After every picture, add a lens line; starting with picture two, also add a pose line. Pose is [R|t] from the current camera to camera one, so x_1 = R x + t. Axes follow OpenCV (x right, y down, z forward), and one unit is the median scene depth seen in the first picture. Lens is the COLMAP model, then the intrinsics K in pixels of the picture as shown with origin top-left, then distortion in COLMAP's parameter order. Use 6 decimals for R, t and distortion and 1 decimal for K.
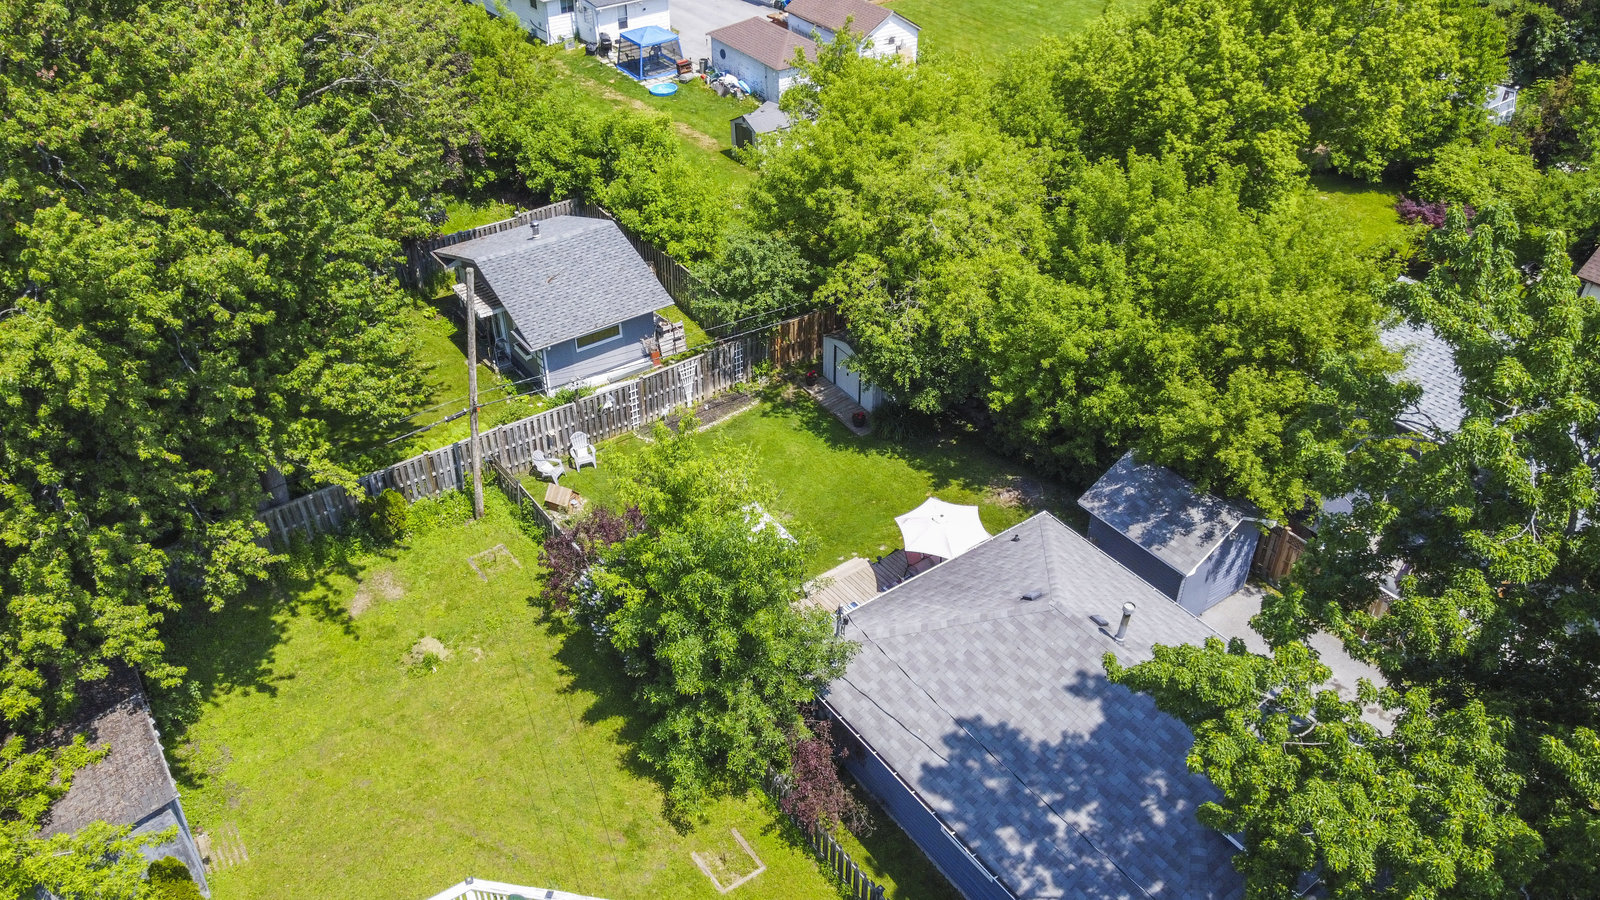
lens RADIAL K [[1218.8, 0, 806.1], [0, 1218.8, 448.8], [0, 0, 1]] dist [0.007193, 0.030808]
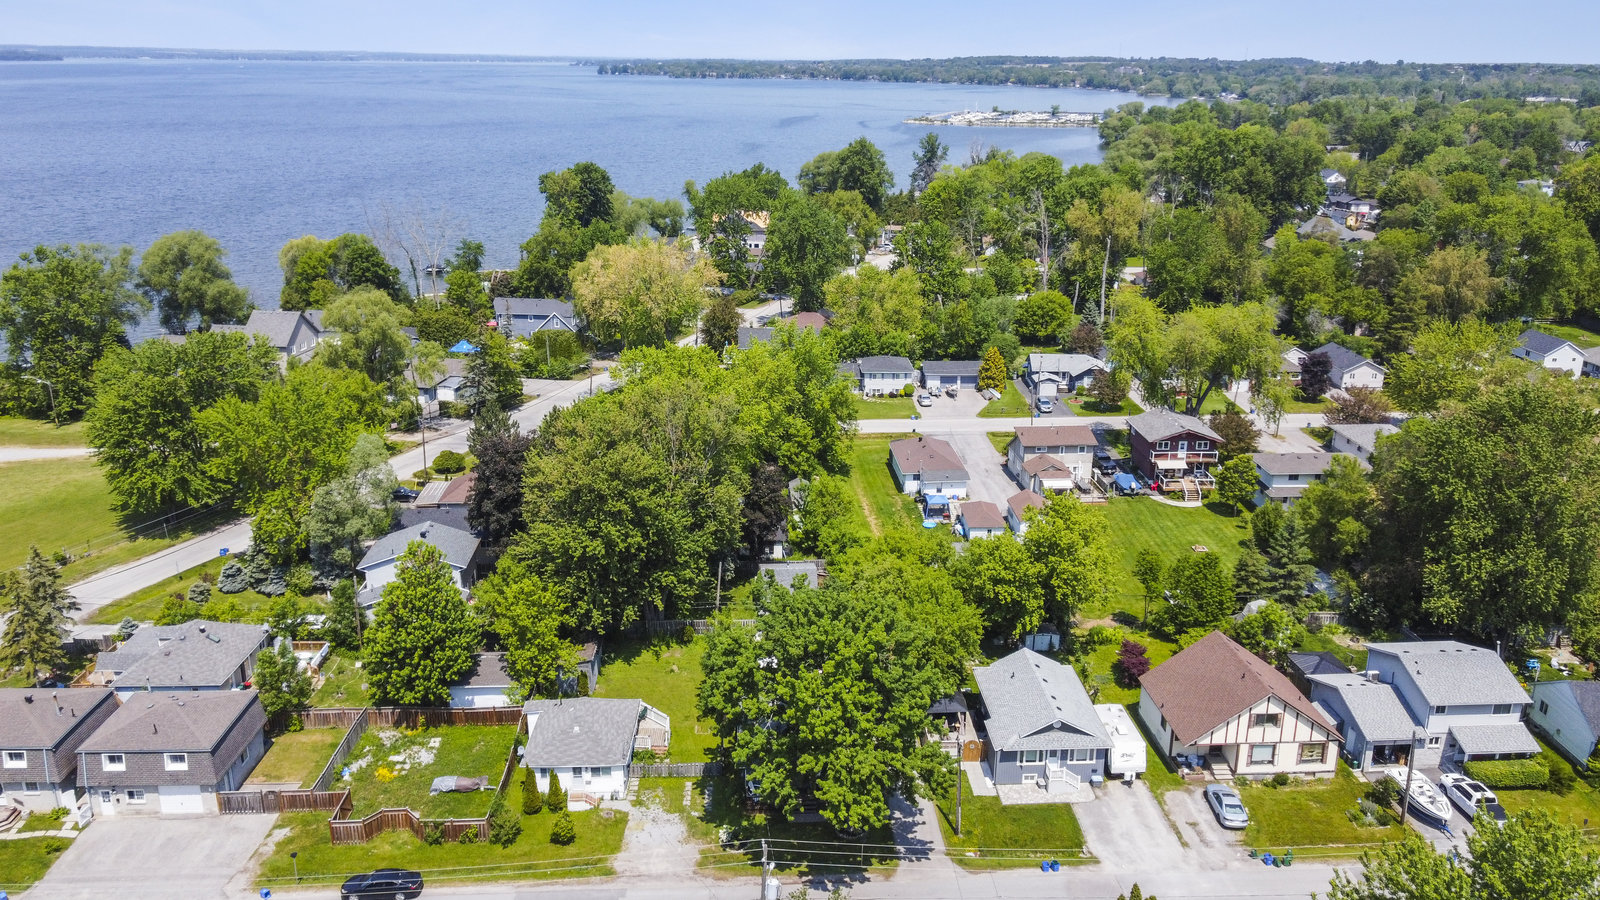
lens RADIAL K [[1218.8, 0, 806.1], [0, 1218.8, 448.8], [0, 0, 1]] dist [0.007193, 0.030808]
pose [[0.843617, 0.160487, -0.512400, 1.938332], [-0.313443, 0.922009, -0.227274, 0.307181], [0.435963, 0.352340, 0.828126, -2.182021]]
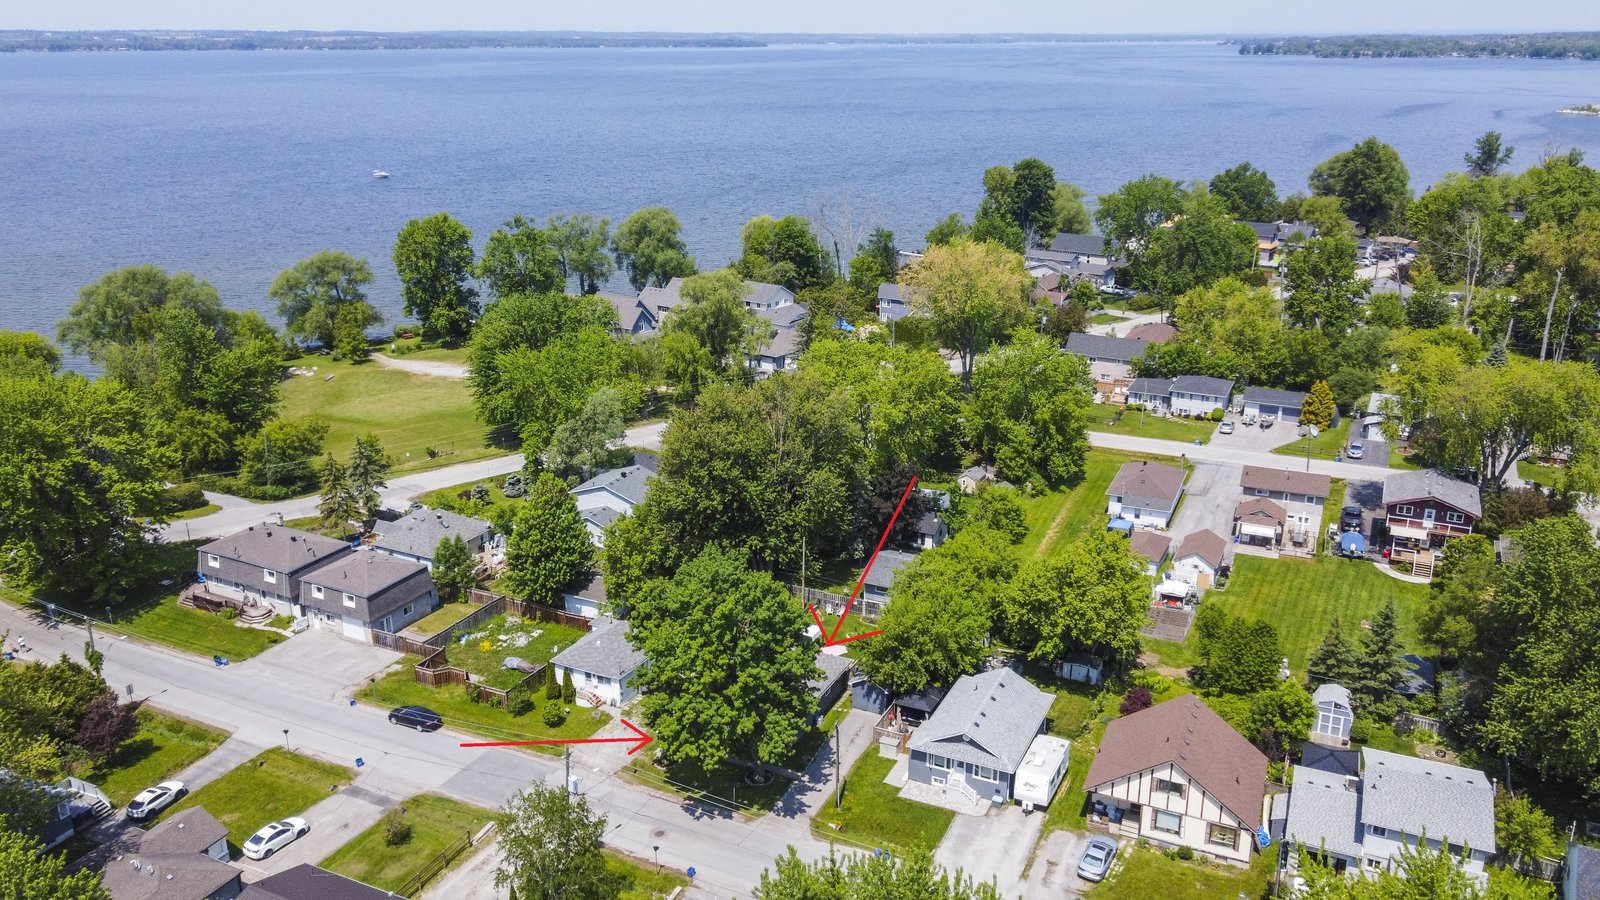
lens RADIAL K [[1218.8, 0, 806.1], [0, 1218.8, 448.8], [0, 0, 1]] dist [0.007193, 0.030808]
pose [[0.484030, 0.270331, -0.832248, 3.414197], [-0.506016, 0.862408, -0.014168, -0.413973], [0.713907, 0.427988, 0.554223, -1.466435]]
